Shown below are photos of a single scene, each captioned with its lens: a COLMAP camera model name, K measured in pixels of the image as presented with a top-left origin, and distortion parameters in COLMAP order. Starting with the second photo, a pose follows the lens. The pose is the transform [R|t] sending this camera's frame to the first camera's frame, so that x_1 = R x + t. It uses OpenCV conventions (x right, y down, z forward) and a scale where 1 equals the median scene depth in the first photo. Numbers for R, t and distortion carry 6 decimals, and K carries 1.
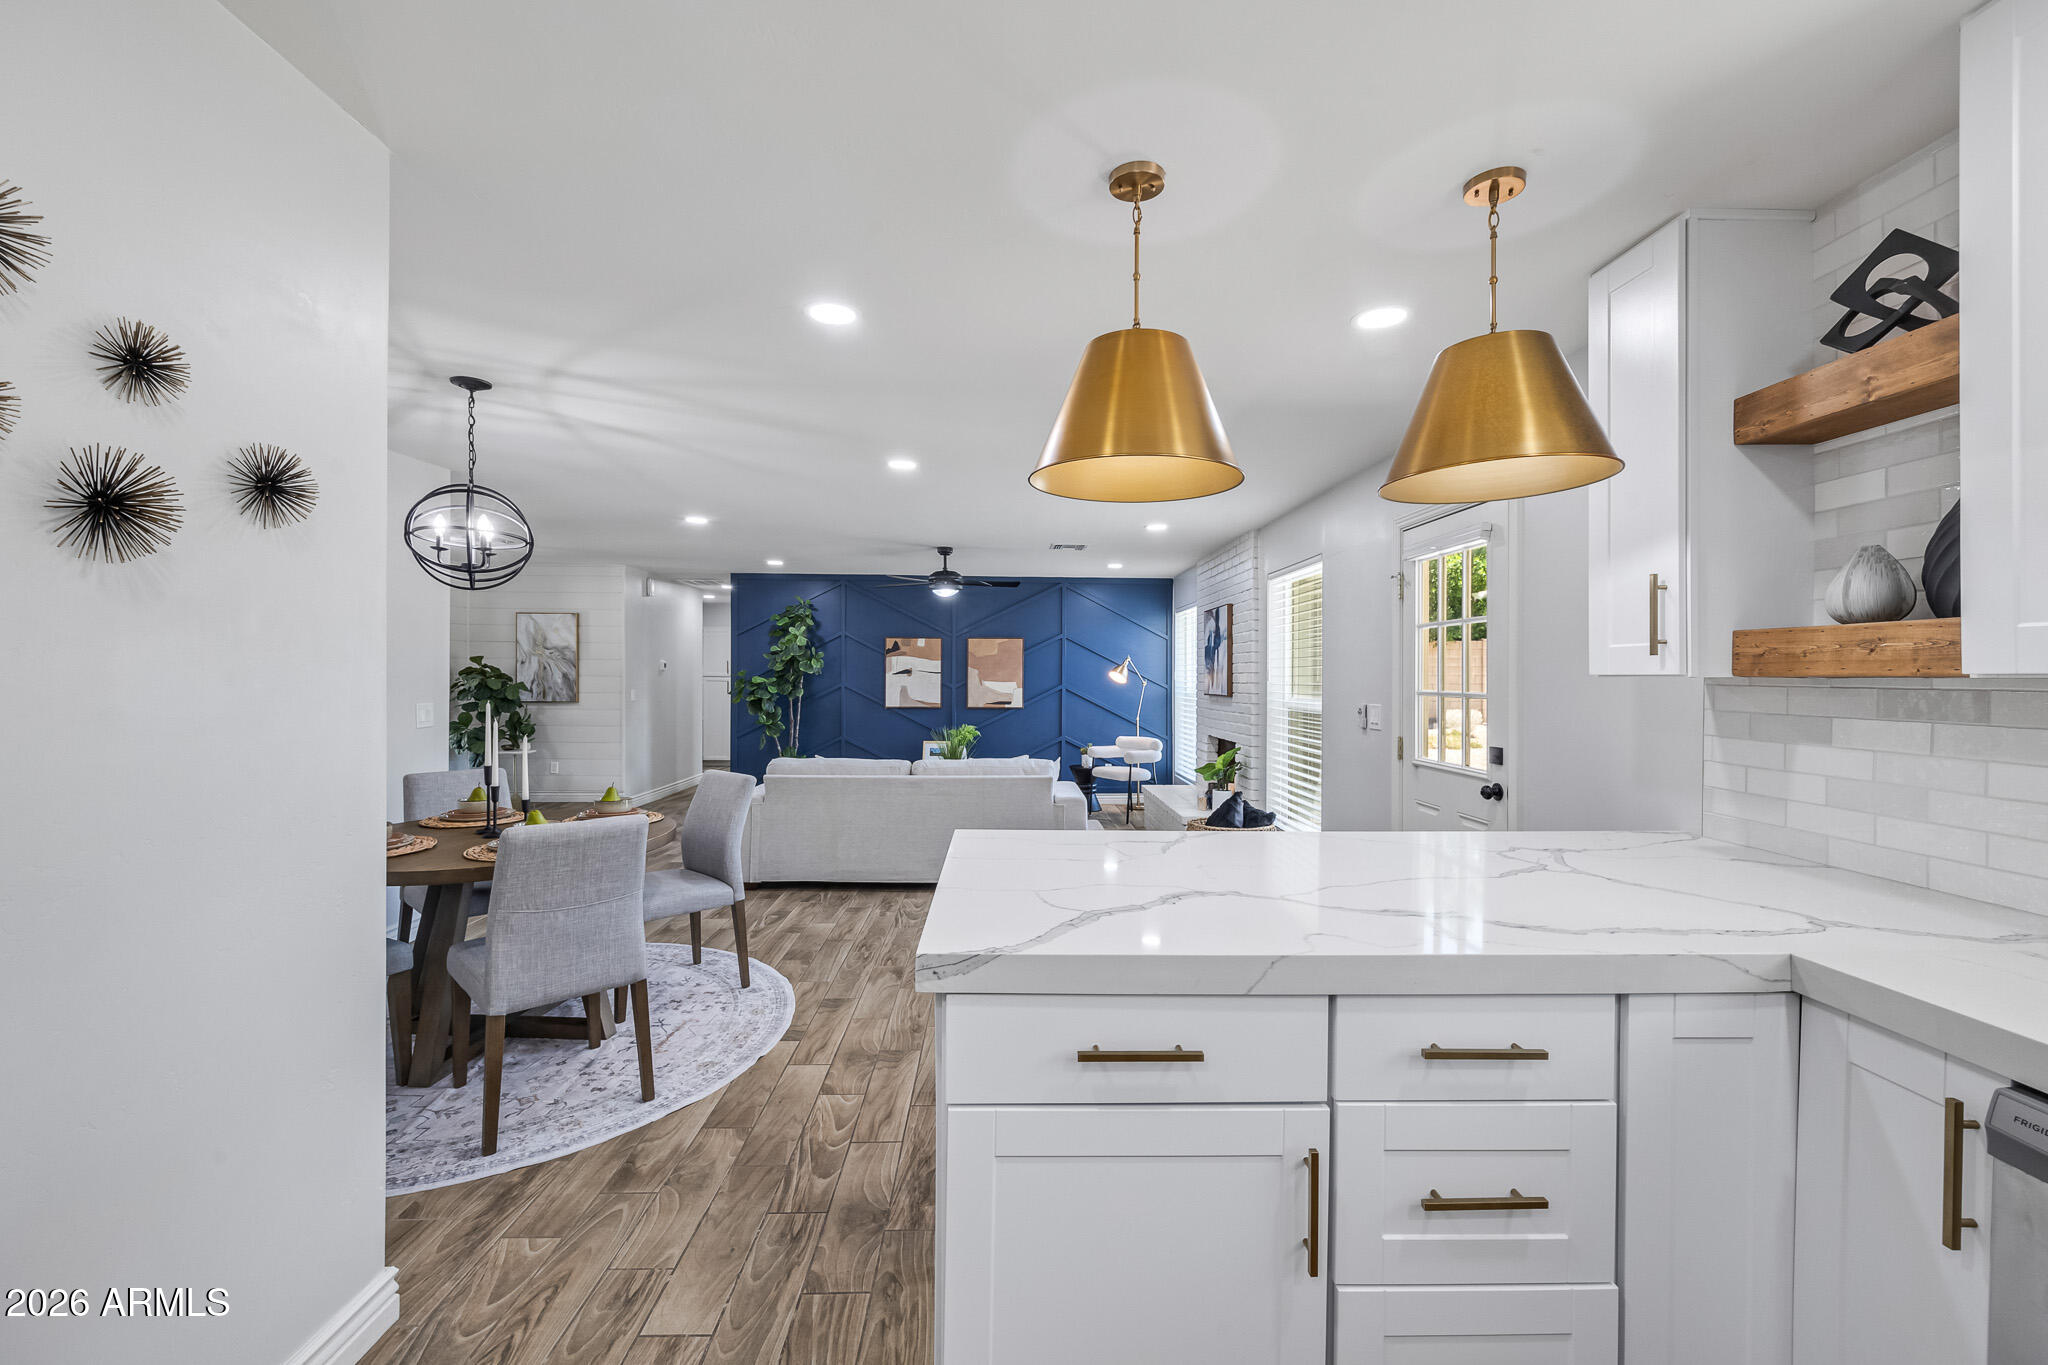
lens RADIAL K [[823.1, 0, 1017.5], [0, 823.1, 686.6], [0, 0, 1]] dist [-0.004707, -0.000023]
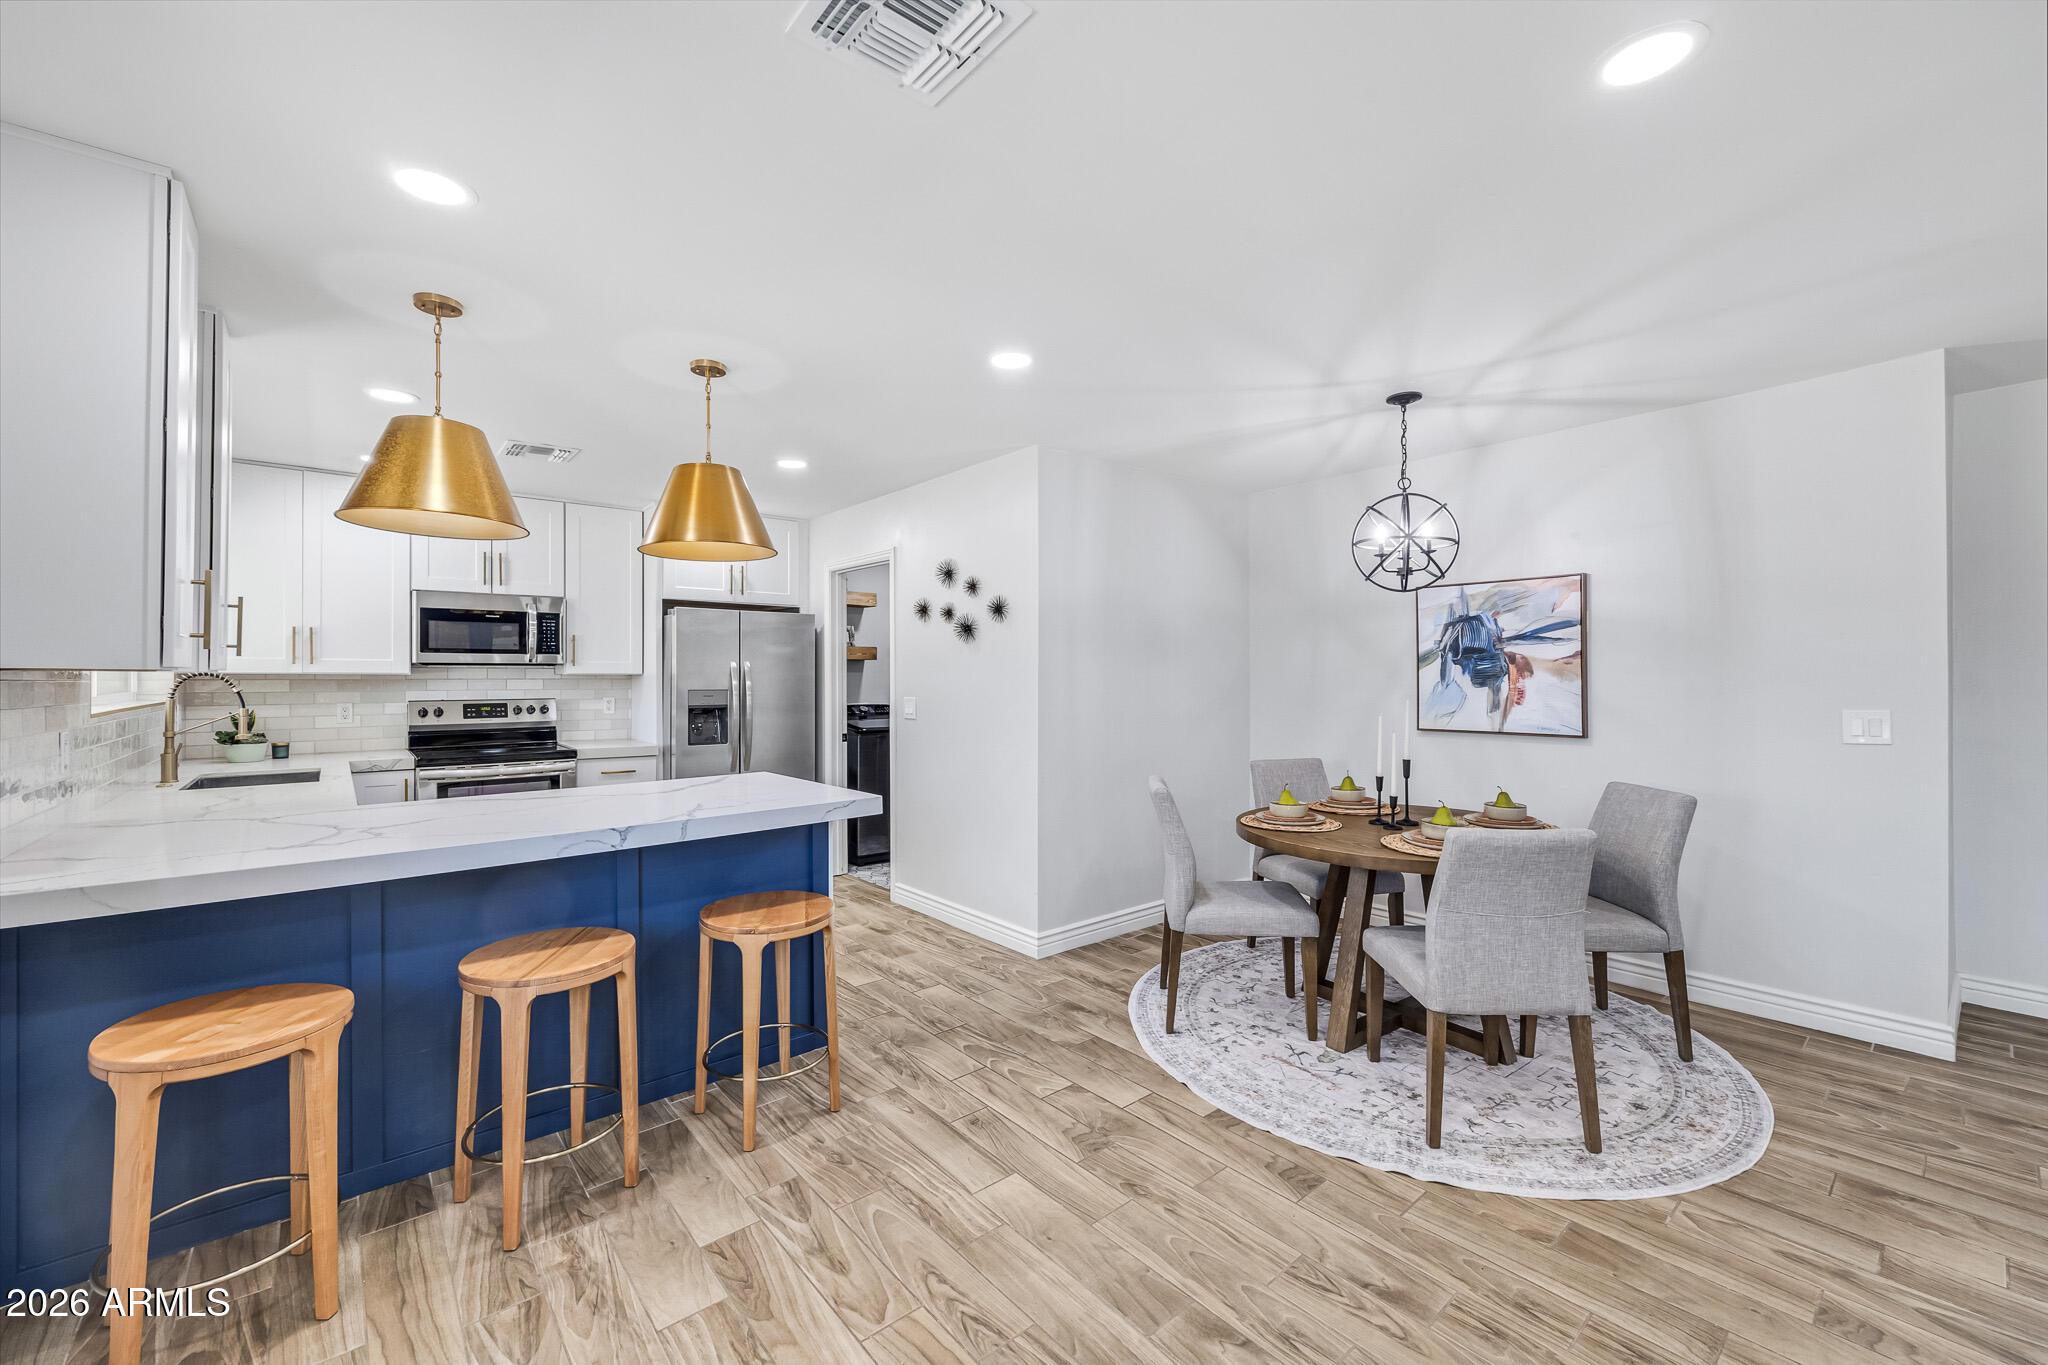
lens RADIAL K [[823.1, 0, 1024.6], [0, 823.1, 673.2], [0, 0, 1]] dist [-0.004707, -0.000023]
pose [[-0.775973, -0.004537, -0.630750, 0.384712], [-0.006845, 0.999976, 0.001228, -0.010957], [0.630729, 0.005271, -0.775985, 1.490415]]
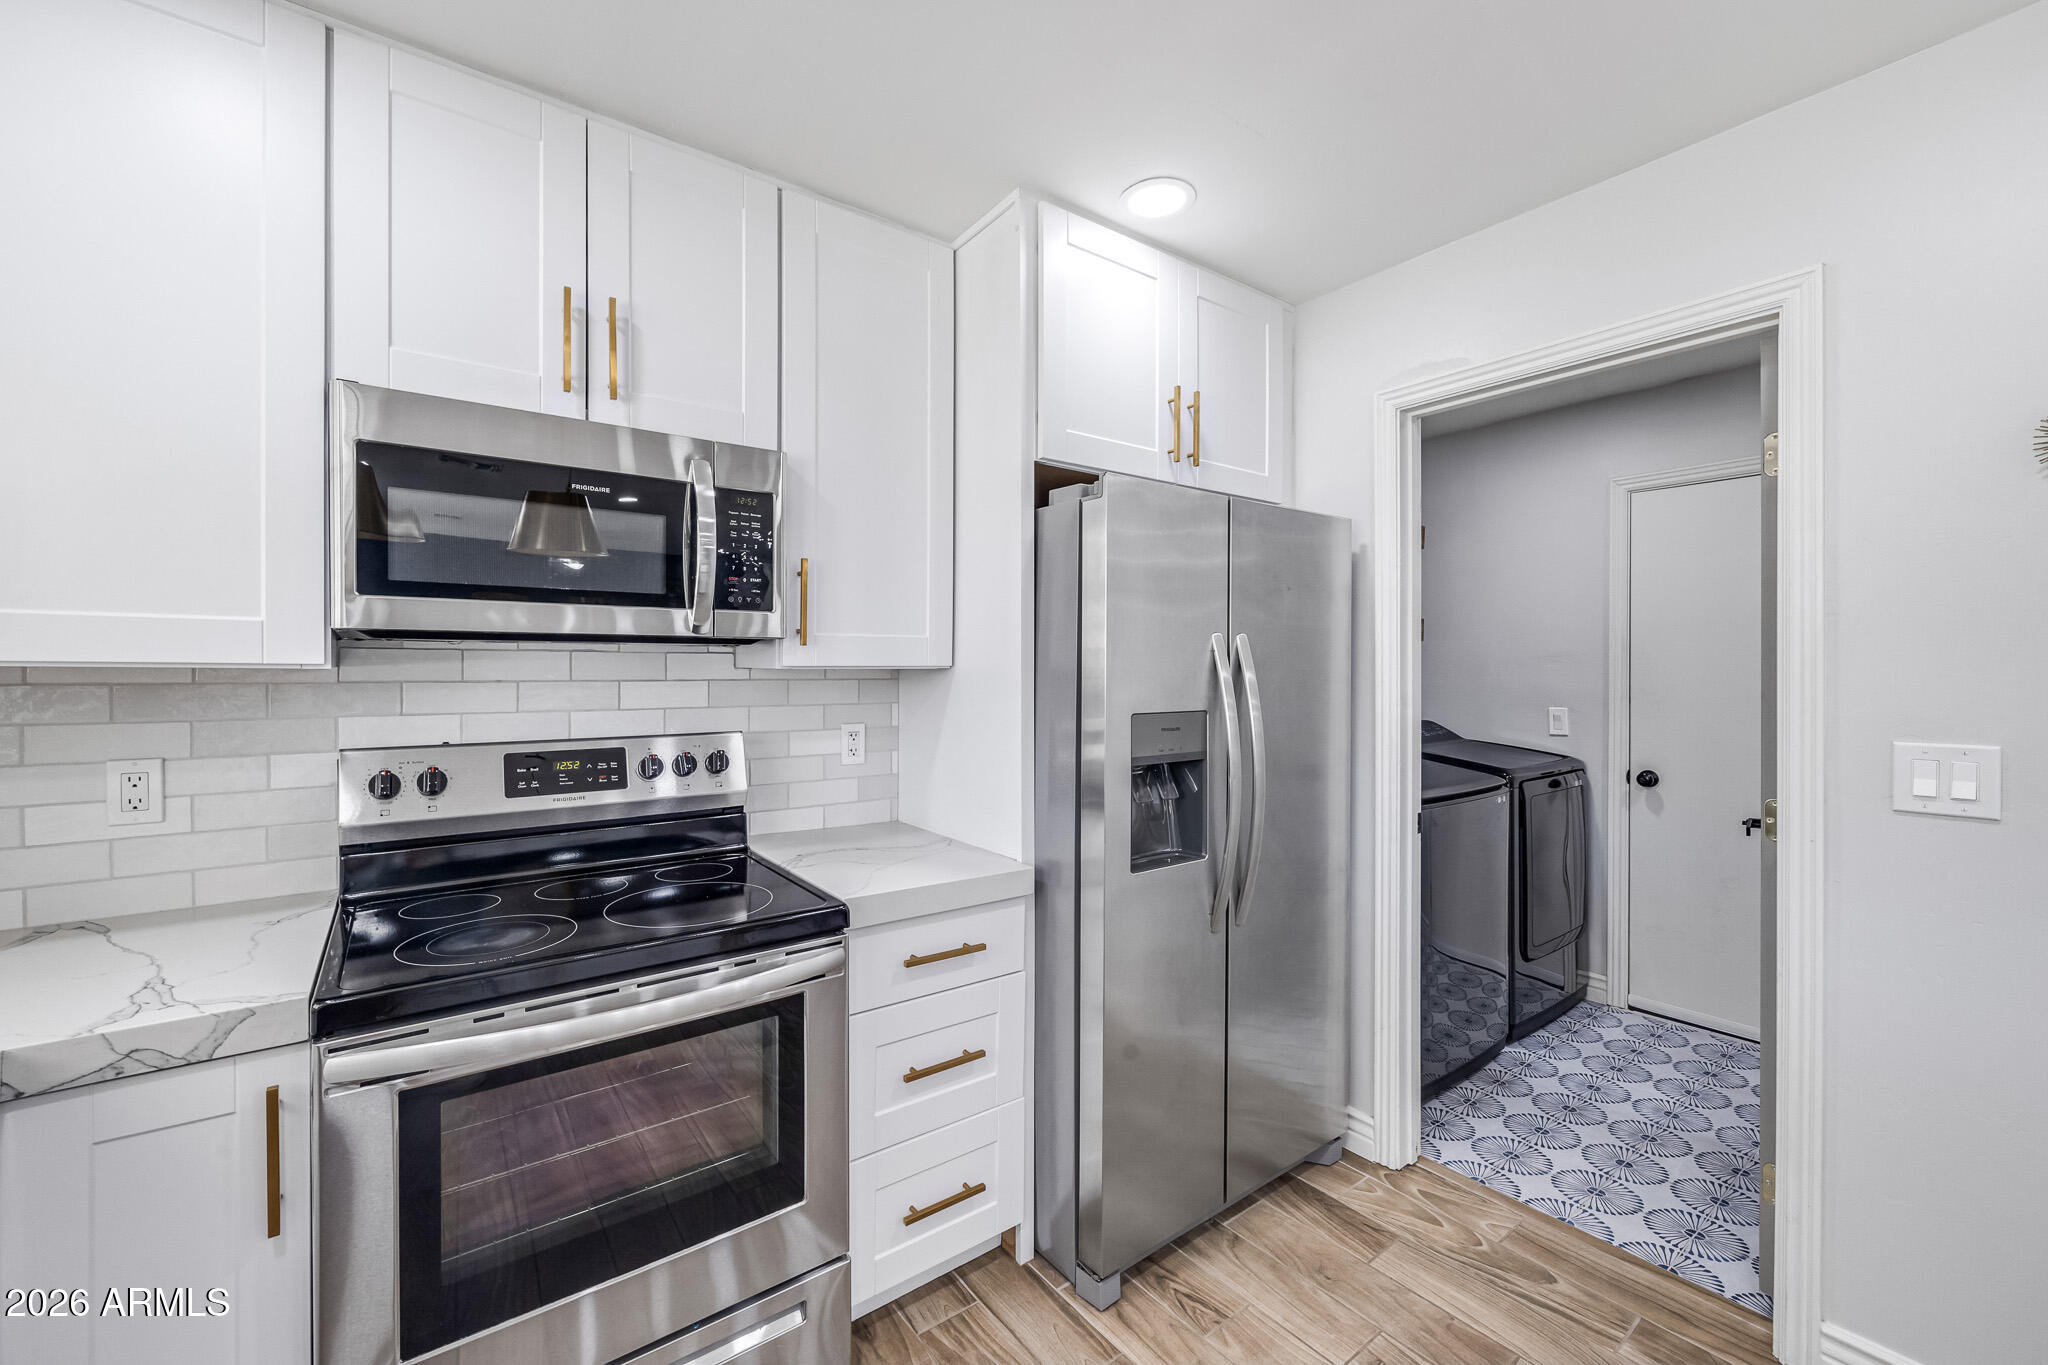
lens RADIAL K [[823.1, 0, 1023.6], [0, 823.1, 667.1], [0, 0, 1]] dist [-0.004707, -0.000023]
pose [[-0.809390, -0.004322, -0.587255, 0.269984], [-0.007620, 0.999966, 0.003142, -0.004701], [0.587221, 0.007018, -0.809396, 0.251659]]
